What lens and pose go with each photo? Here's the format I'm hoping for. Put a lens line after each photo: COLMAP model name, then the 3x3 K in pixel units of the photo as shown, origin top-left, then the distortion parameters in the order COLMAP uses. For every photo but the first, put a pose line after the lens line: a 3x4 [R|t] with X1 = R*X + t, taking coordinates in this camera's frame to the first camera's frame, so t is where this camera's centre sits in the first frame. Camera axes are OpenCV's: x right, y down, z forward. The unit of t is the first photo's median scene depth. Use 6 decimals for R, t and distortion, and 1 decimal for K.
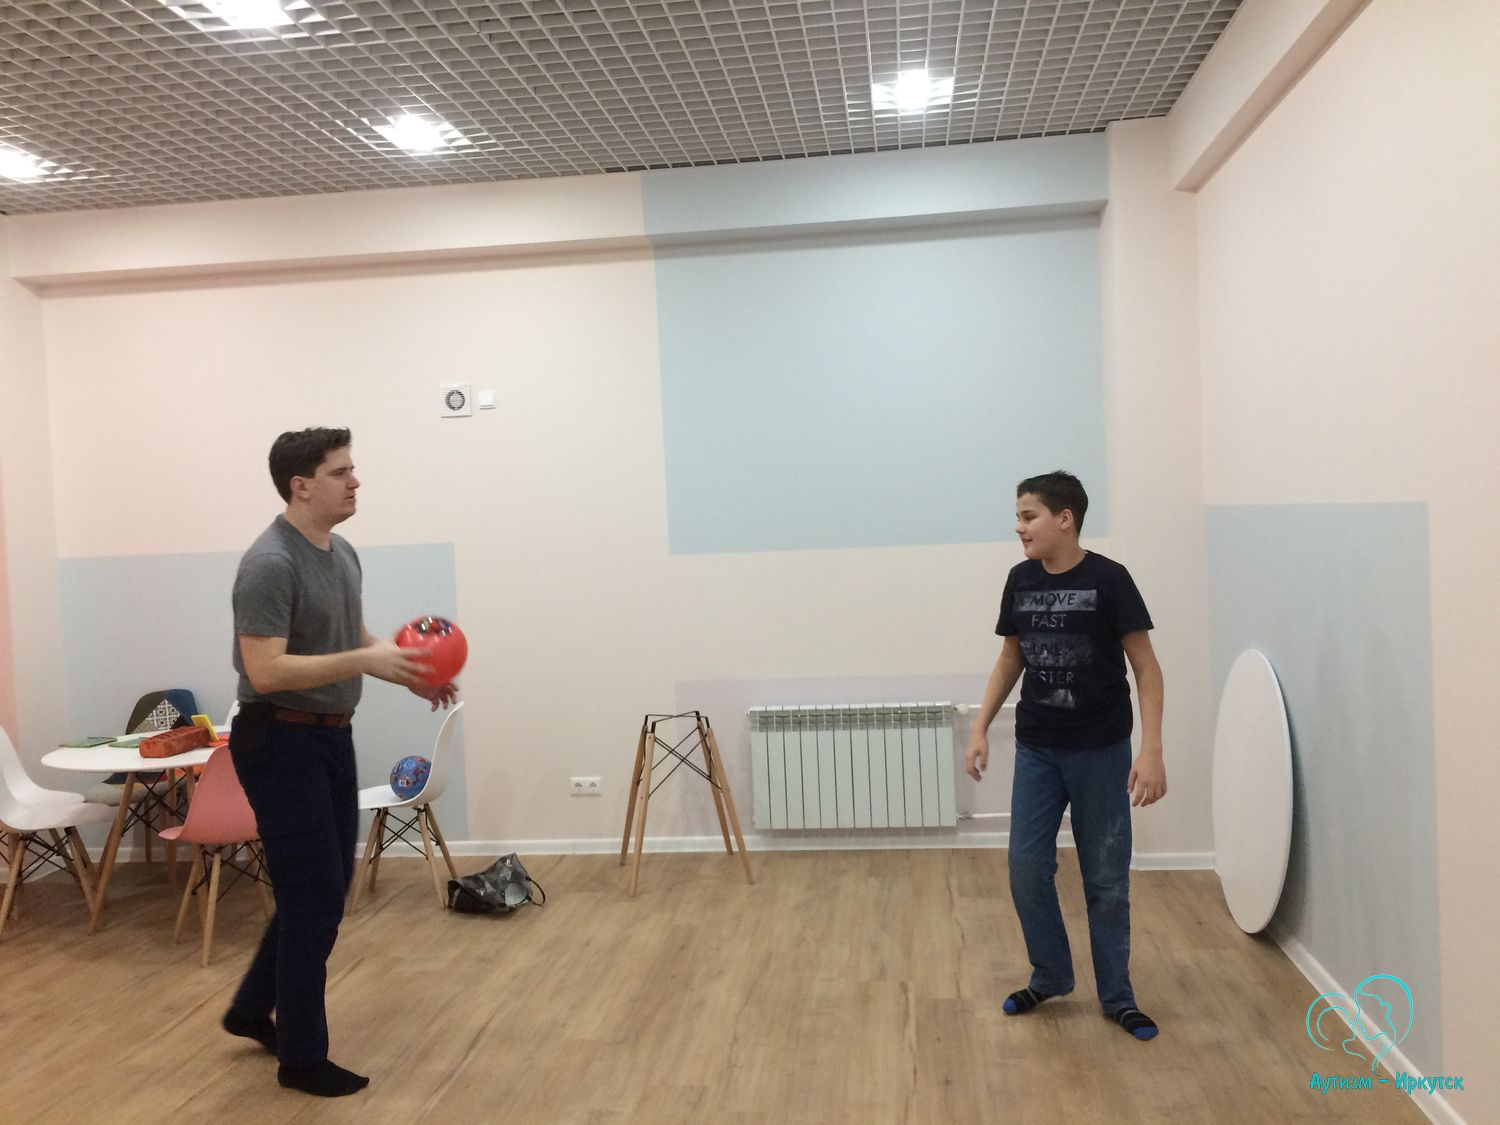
lens RADIAL K [[1232.1, 0, 747.0], [0, 1232.1, 568.3], [0, 0, 1]] dist [0.077133, -0.092124]
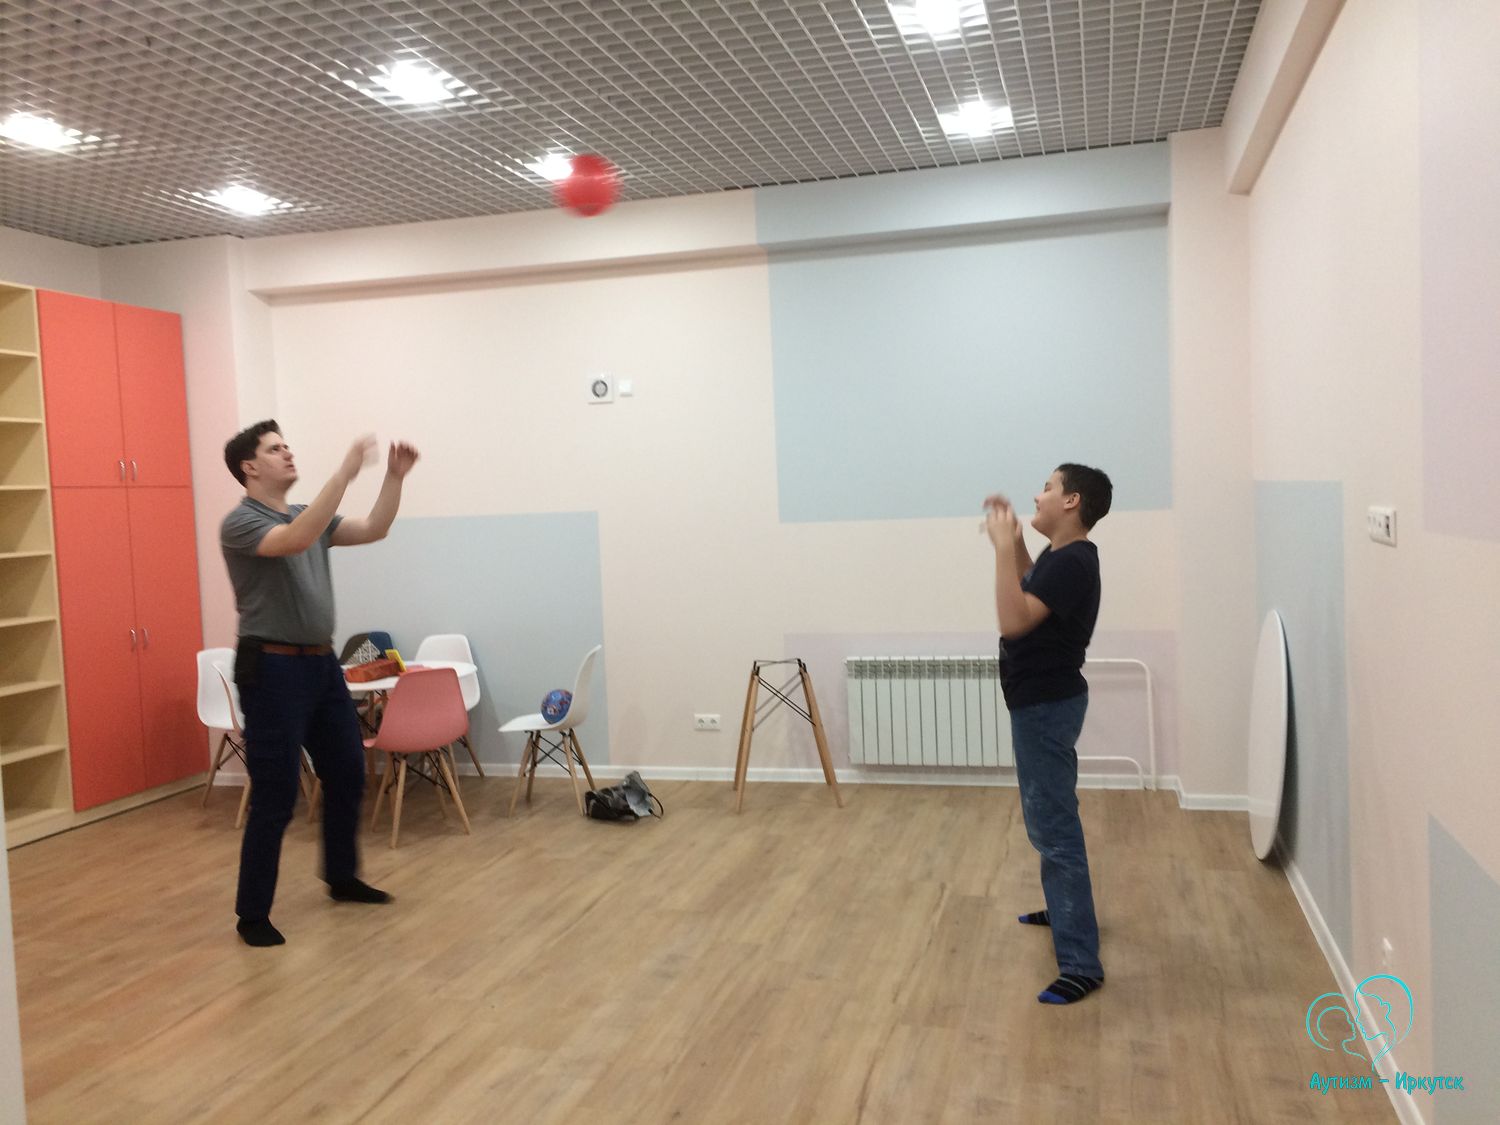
lens RADIAL K [[1664.7, 0, 912.5], [0, 1664.7, 594.6], [0, 0, 1]] dist [0.071060, -0.012120]
pose [[0.987184, 0.013094, -0.159048, 0.326612], [-0.008839, 0.999585, 0.027430, 0.012916], [0.159341, -0.025673, 0.986890, -0.541289]]
